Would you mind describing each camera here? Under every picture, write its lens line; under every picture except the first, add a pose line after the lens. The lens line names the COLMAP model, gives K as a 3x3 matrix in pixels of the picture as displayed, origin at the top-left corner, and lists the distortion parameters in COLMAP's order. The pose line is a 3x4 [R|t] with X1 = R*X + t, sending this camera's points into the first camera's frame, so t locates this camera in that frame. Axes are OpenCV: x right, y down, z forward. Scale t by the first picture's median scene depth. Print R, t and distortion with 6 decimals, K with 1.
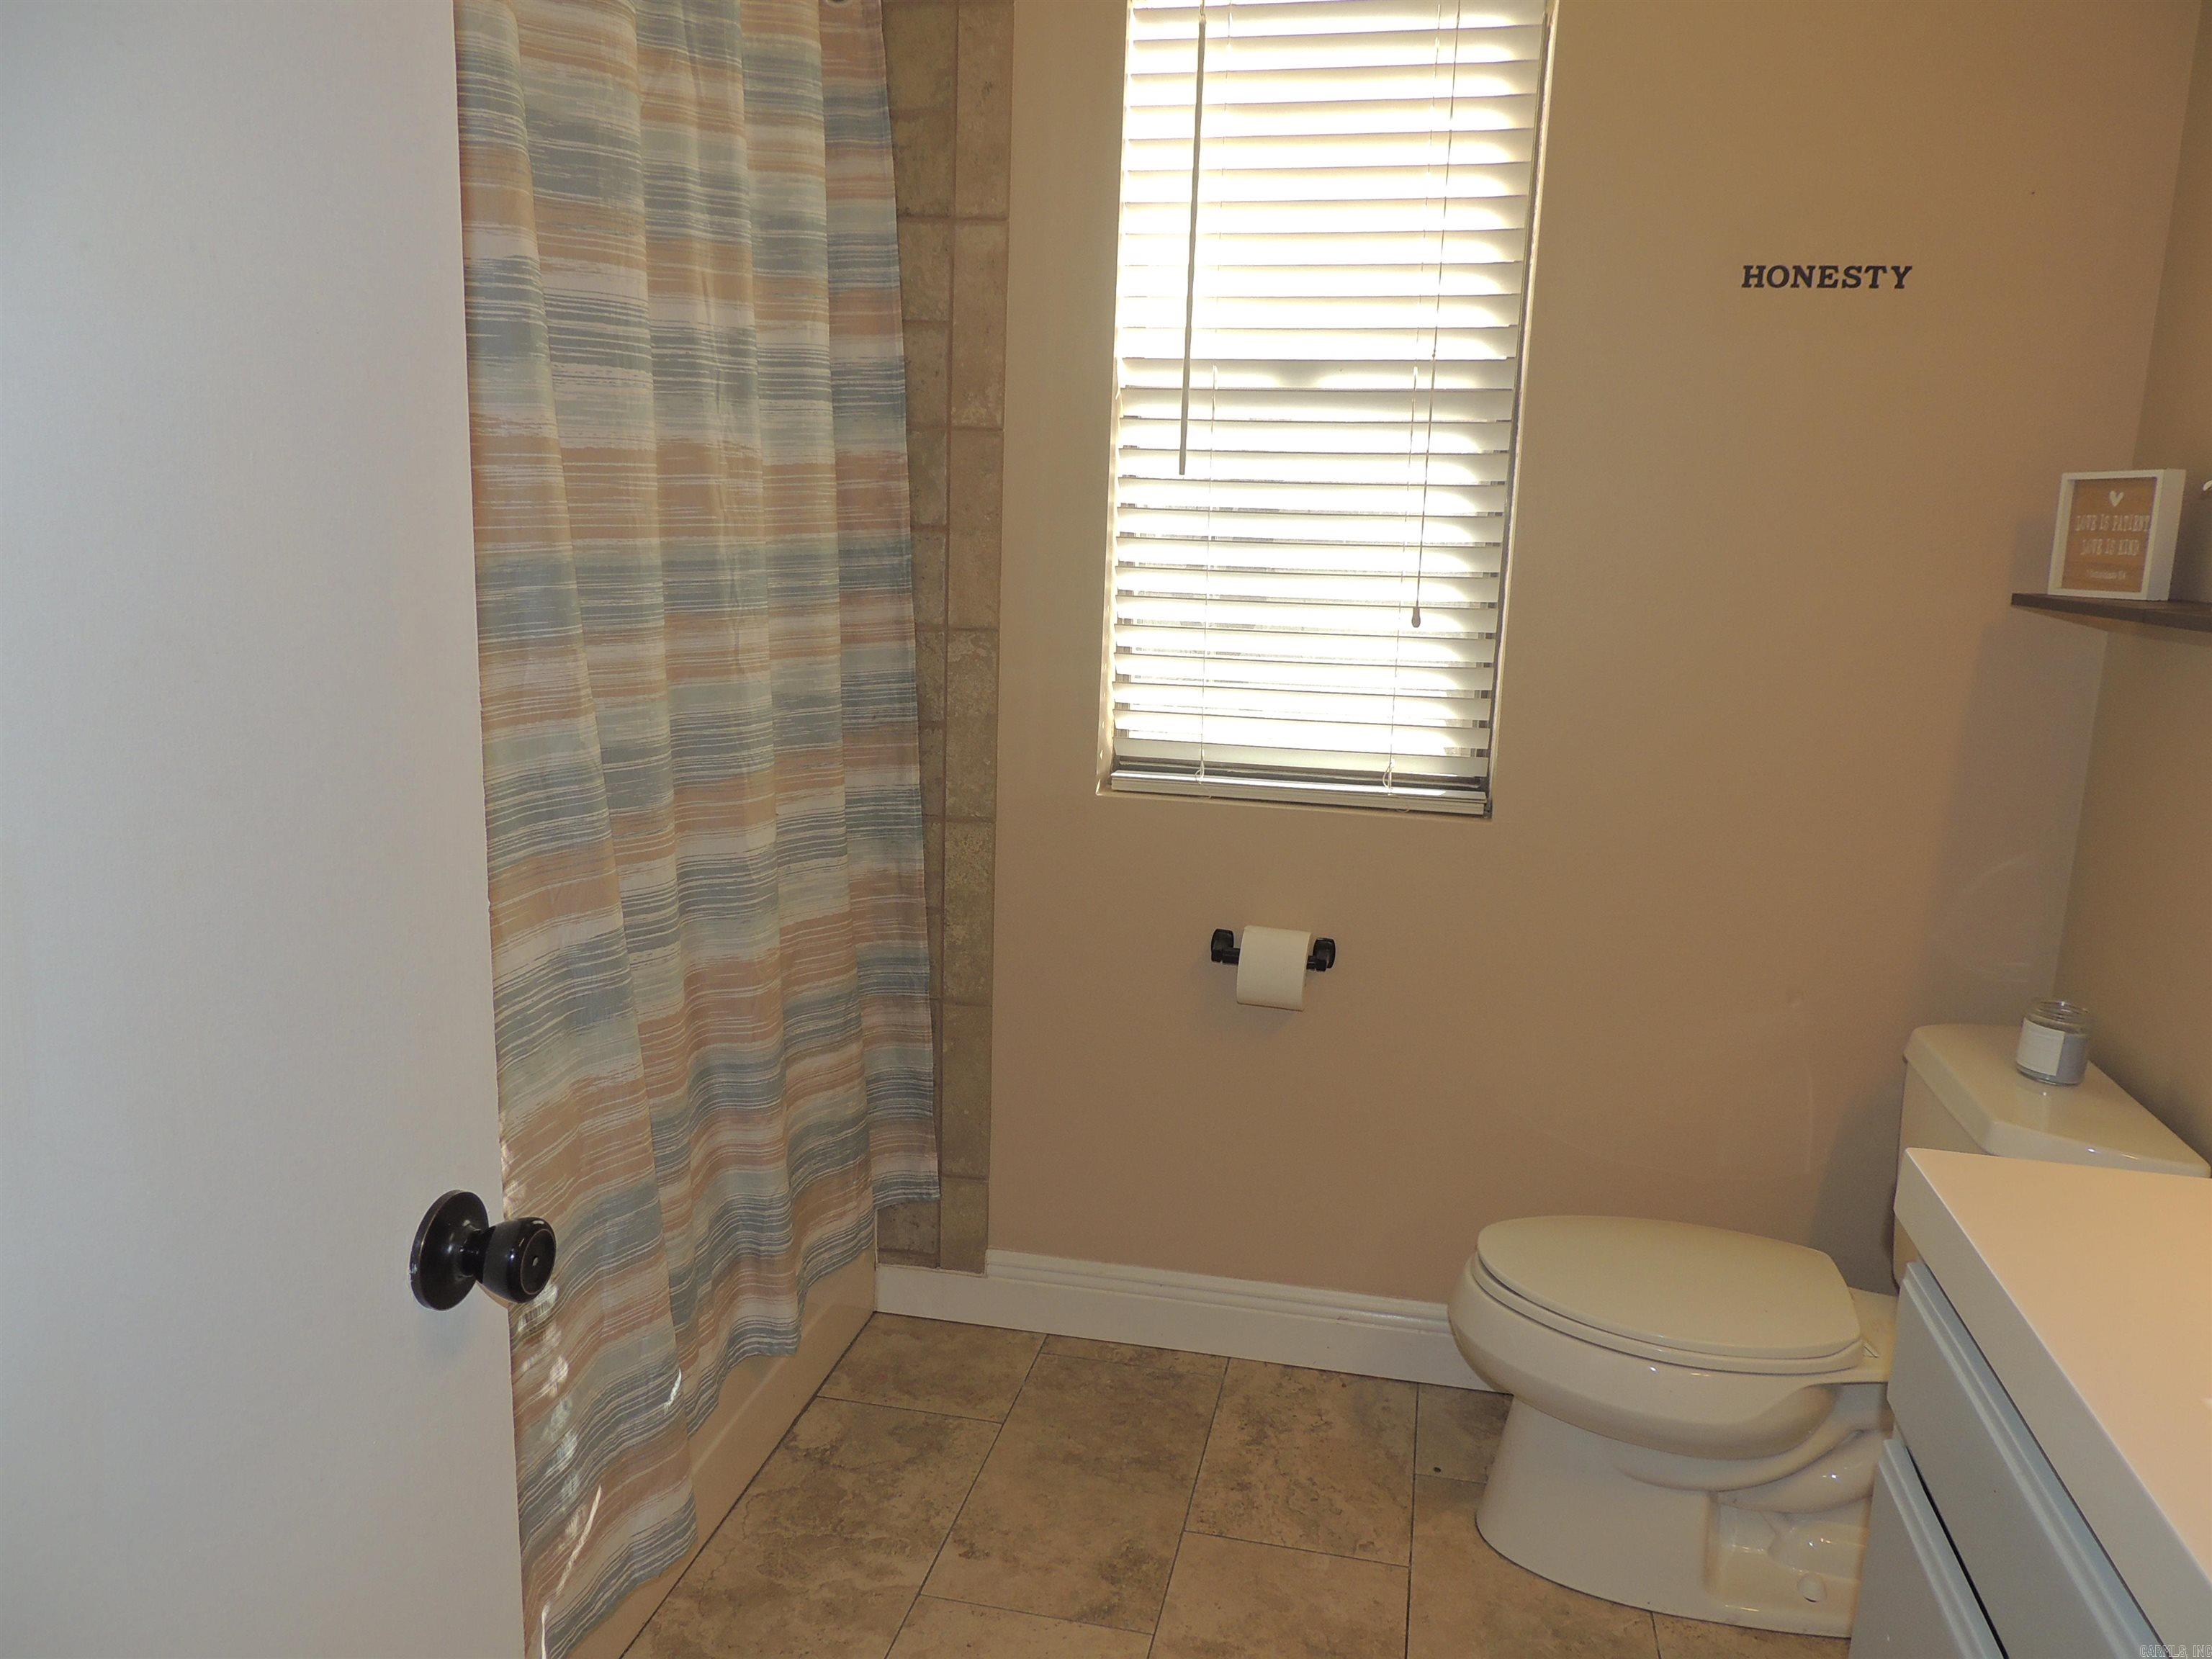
lens RADIAL K [[1582.3, 0, 1105.8], [0, 1582.3, 826.9], [0, 0, 1]] dist [-0.022857, 0.003743]
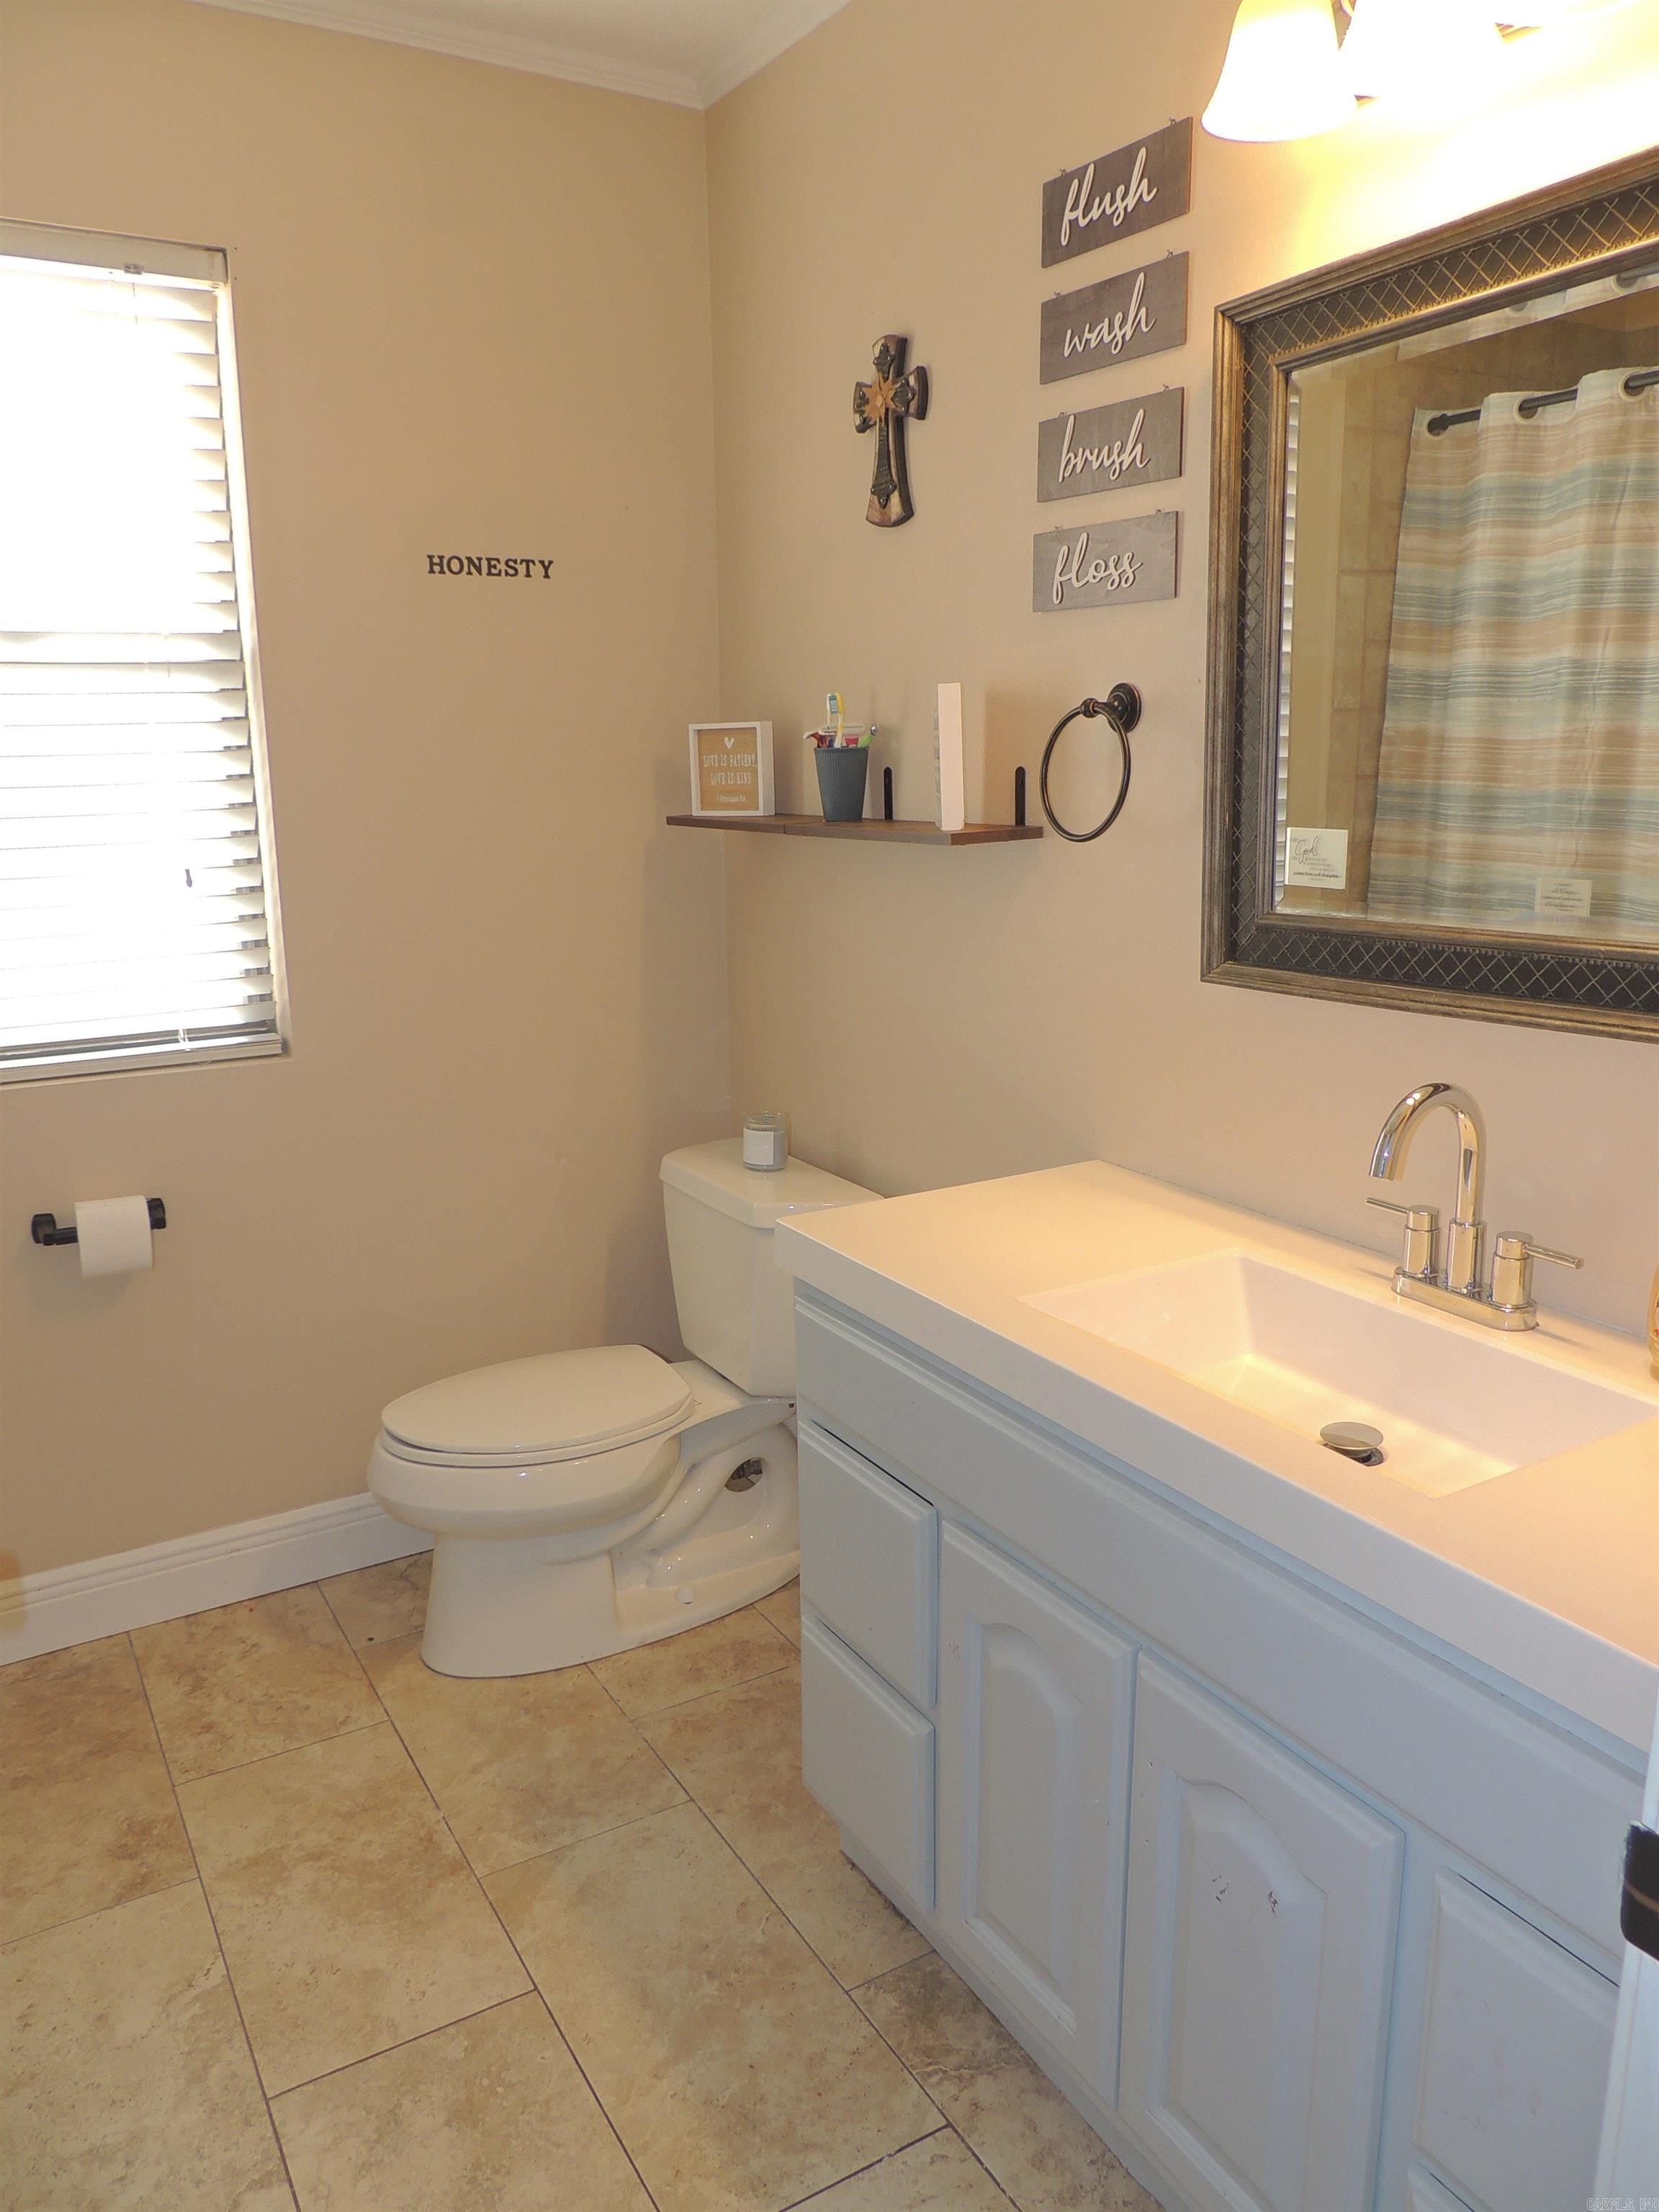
lens RADIAL K [[1582.3, 0, 825.8], [0, 1582.3, 1104.2], [0, 0, 1]] dist [-0.022857, 0.003743]
pose [[0.729309, -0.186301, 0.658331, -0.232784], [0.167172, 0.981571, 0.092580, -0.012360], [-0.663447, 0.042535, 0.747014, -0.063295]]
